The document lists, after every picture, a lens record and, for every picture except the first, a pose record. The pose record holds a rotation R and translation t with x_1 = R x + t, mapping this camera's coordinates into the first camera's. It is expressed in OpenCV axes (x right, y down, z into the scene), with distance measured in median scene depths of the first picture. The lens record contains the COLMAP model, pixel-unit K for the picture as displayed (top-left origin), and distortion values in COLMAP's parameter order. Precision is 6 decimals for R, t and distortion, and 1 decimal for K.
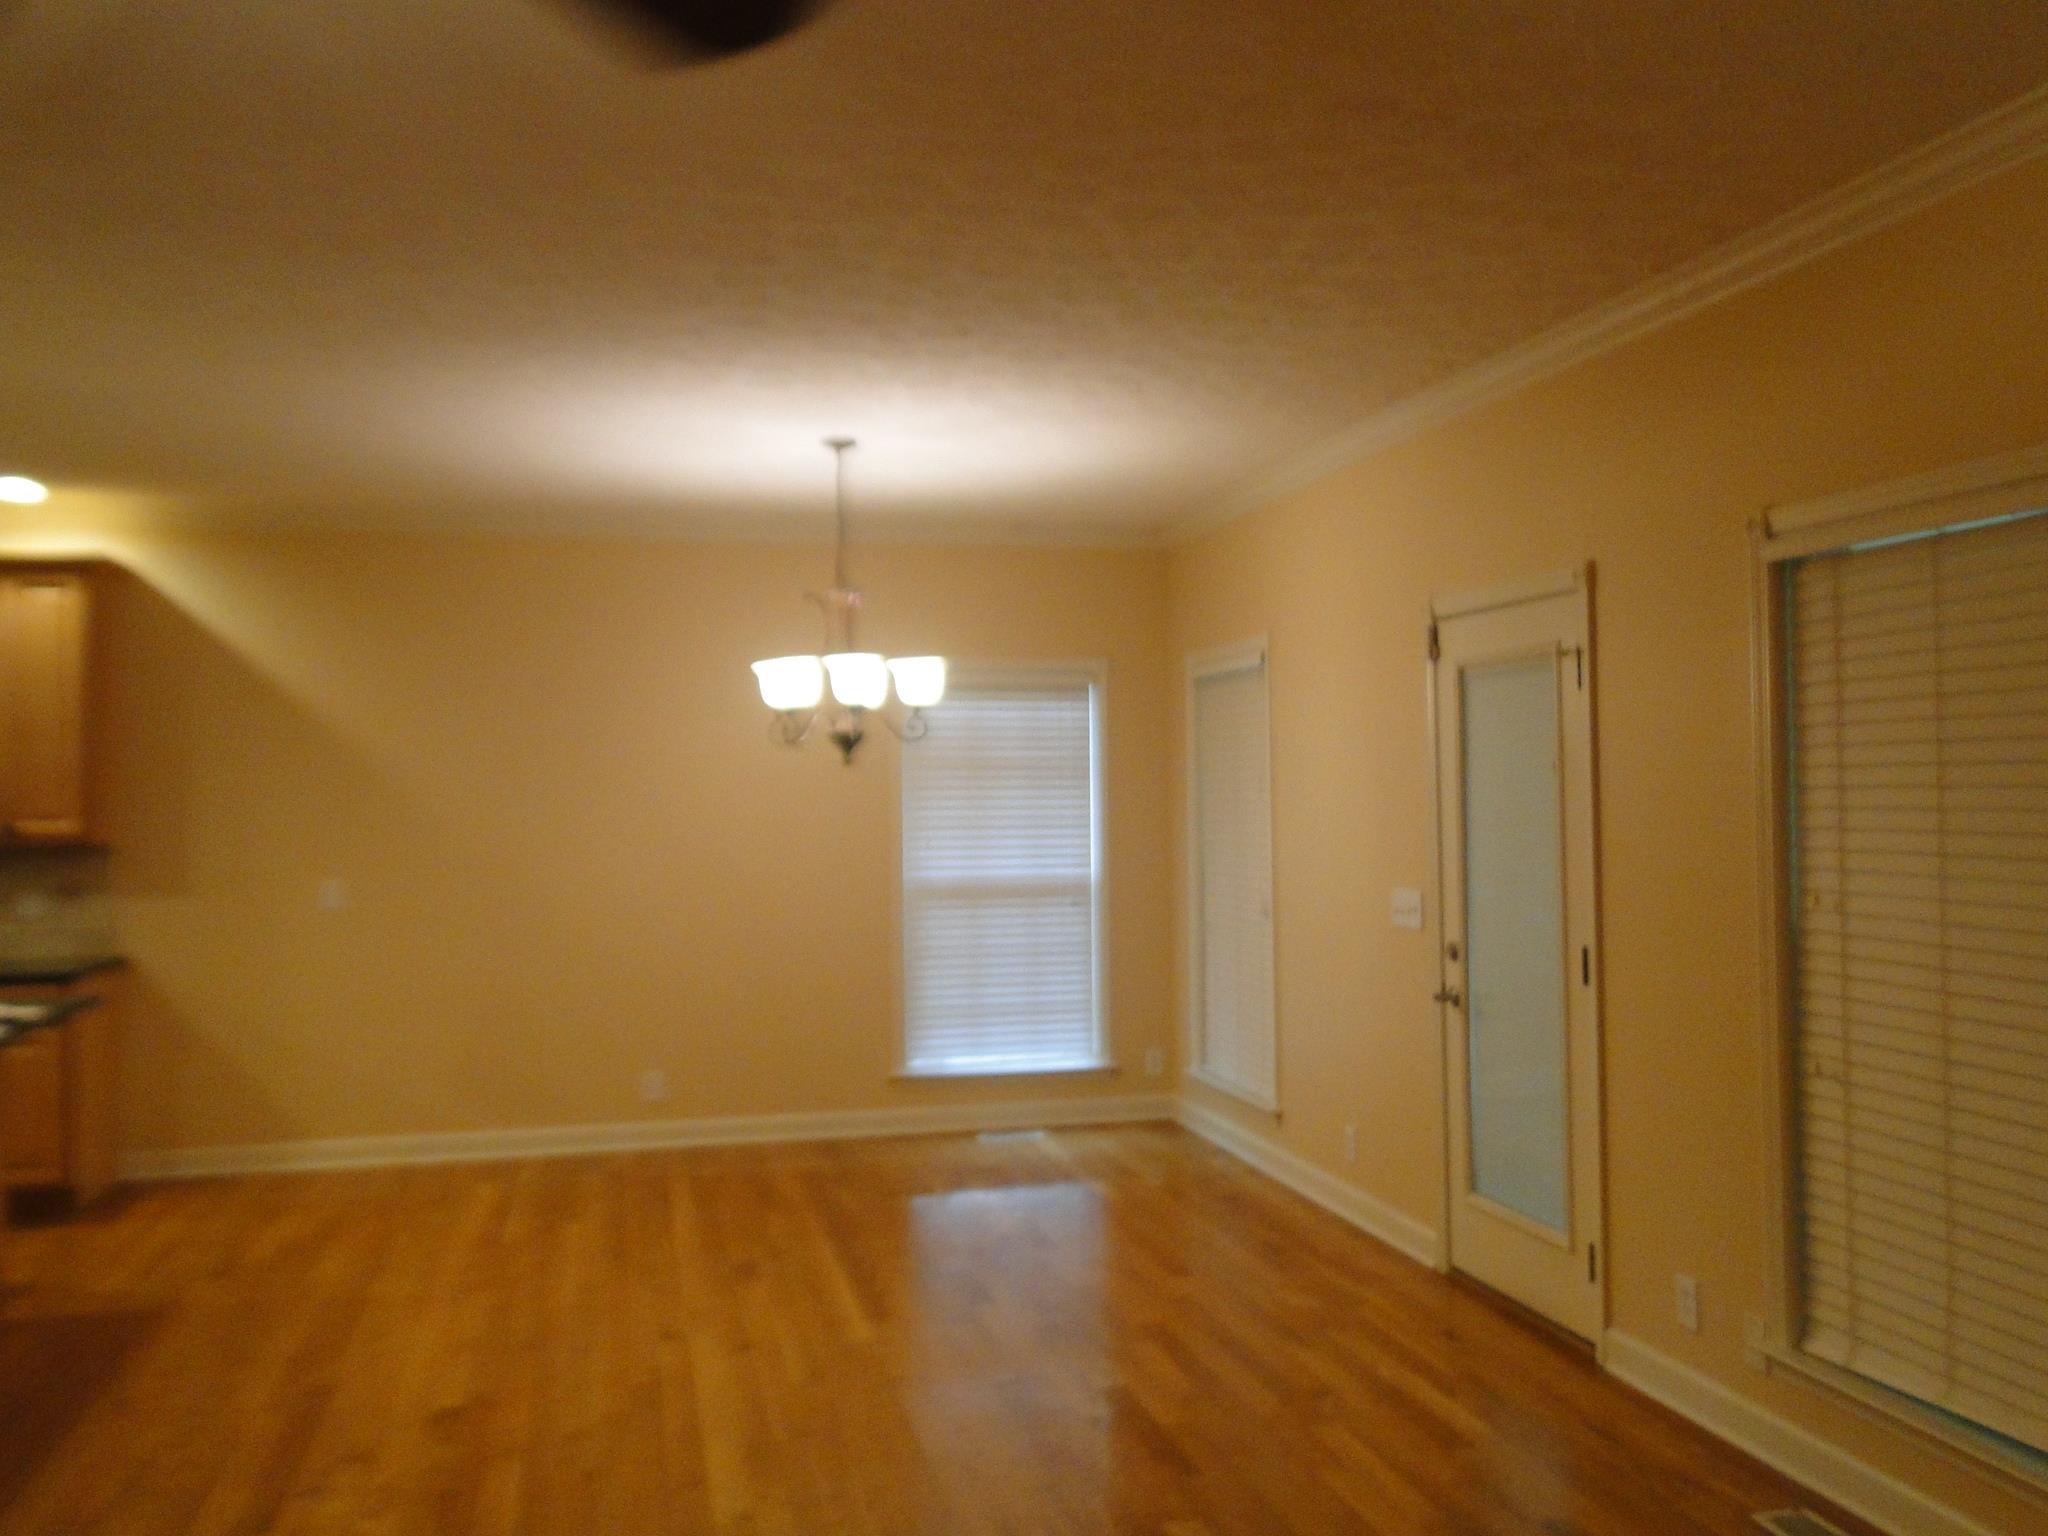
lens RADIAL K [[1718.8, 0, 1025.7], [0, 1718.8, 769.9], [0, 0, 1]] dist [0.009652, -0.004222]
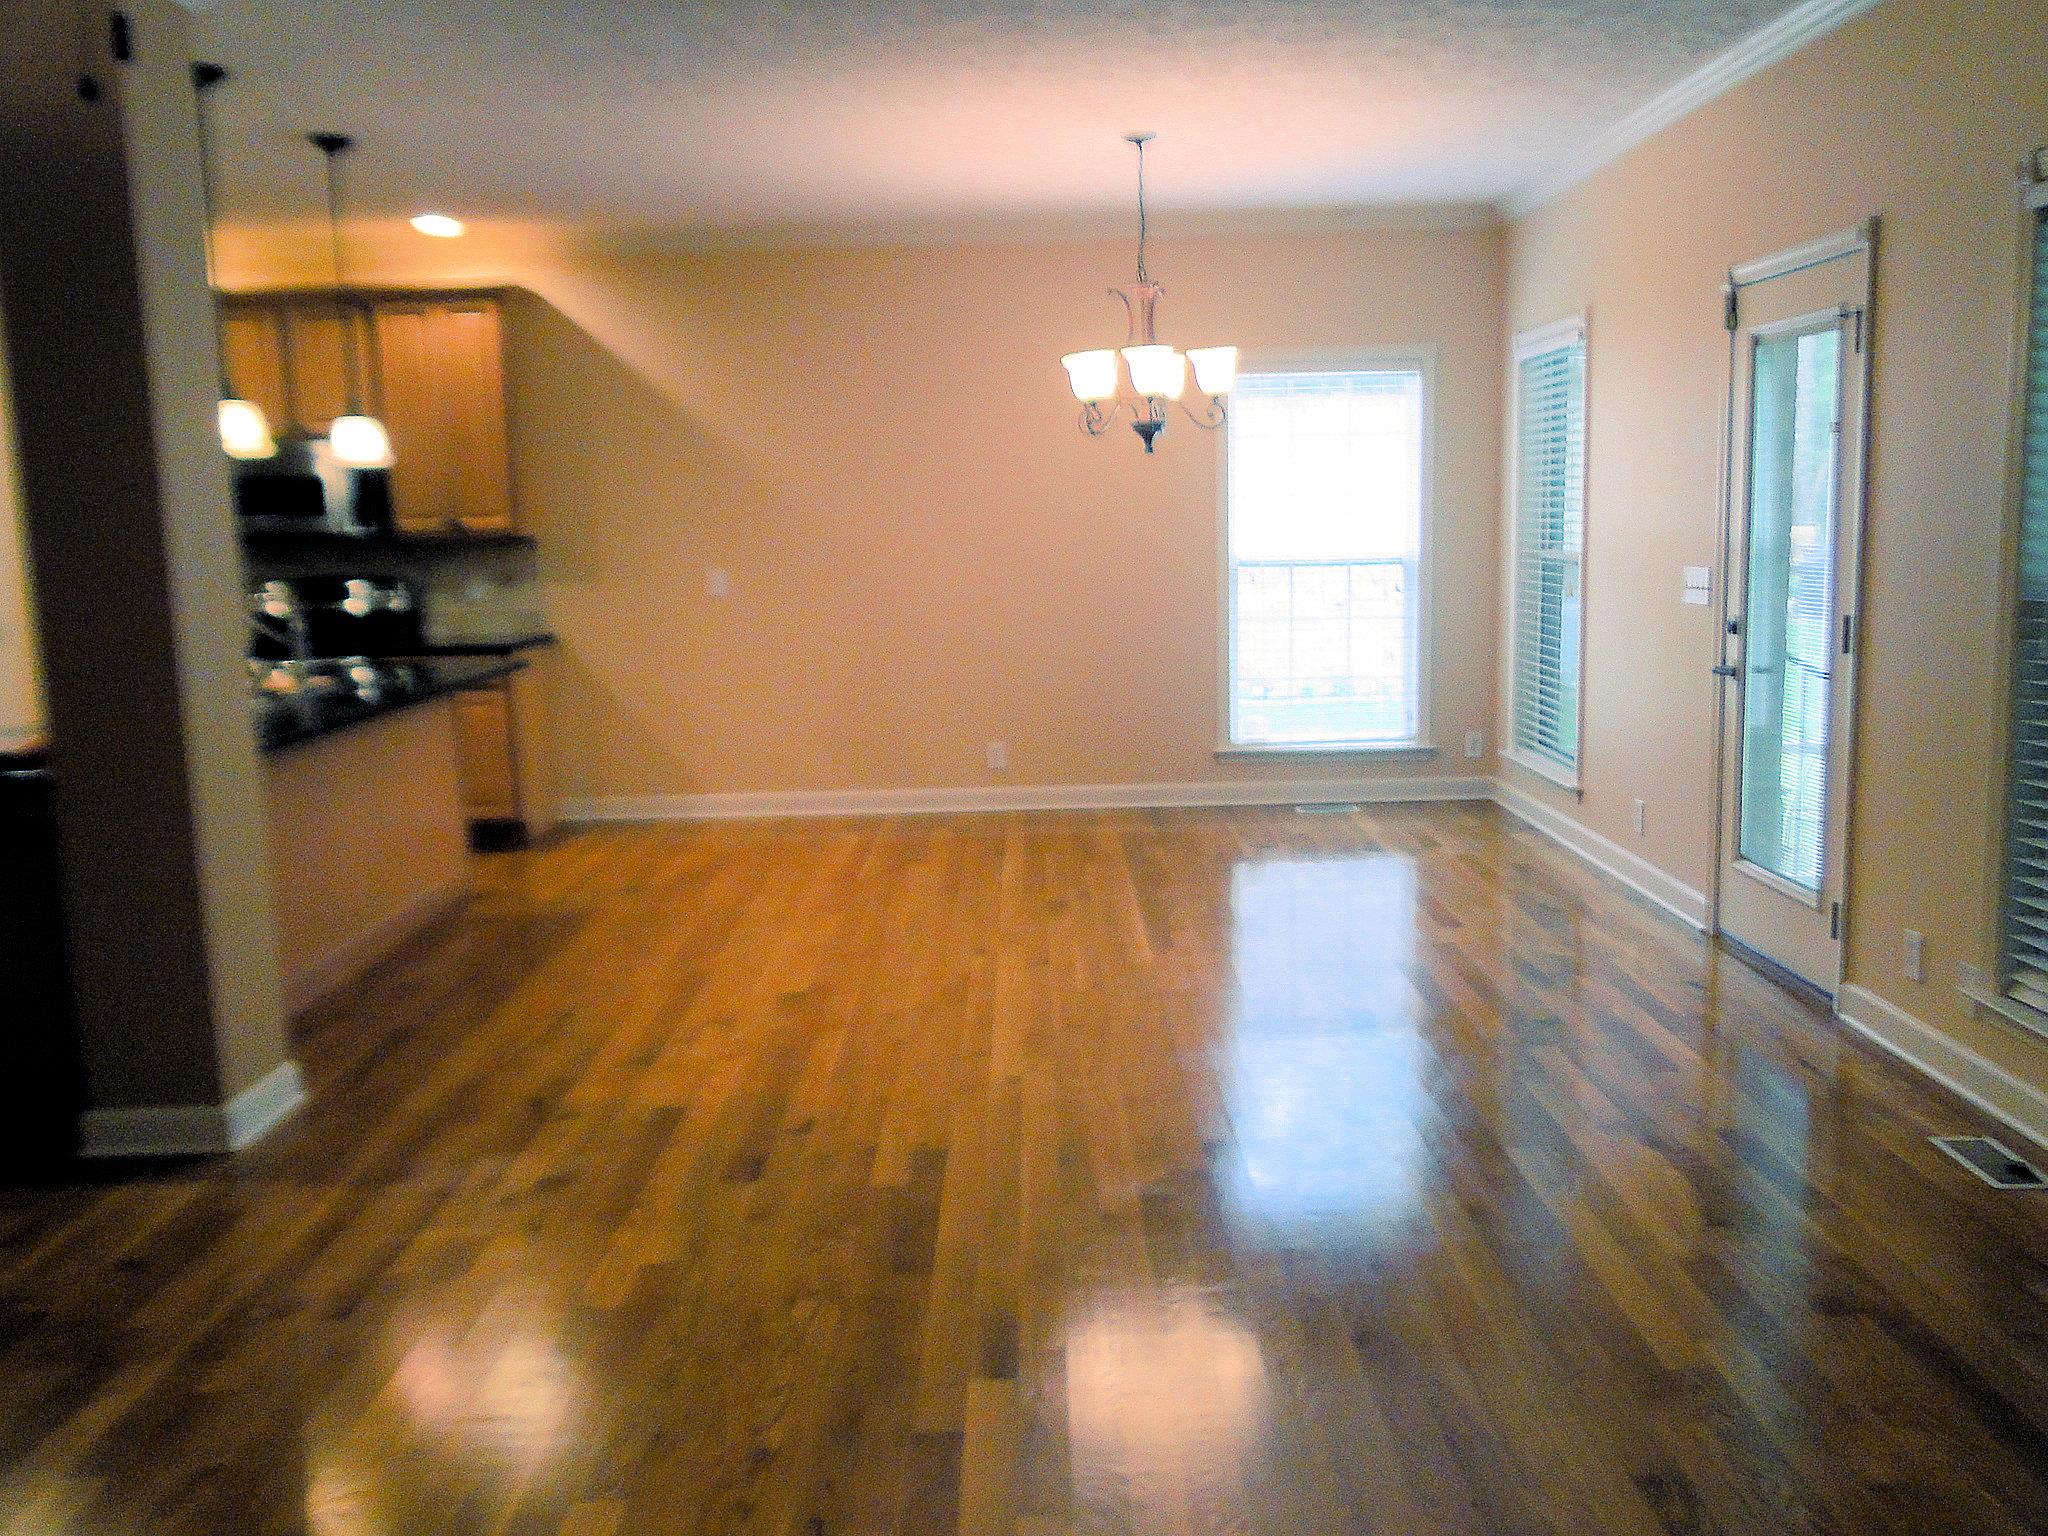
lens RADIAL K [[1718.8, 0, 1024.3], [0, 1718.8, 766.1], [0, 0, 1]] dist [0.009652, -0.004222]
pose [[0.972519, 0.021055, -0.231868, 0.075652], [0.017793, 0.986269, 0.164185, 0.012677], [0.232141, -0.163799, 0.958791, -0.075369]]
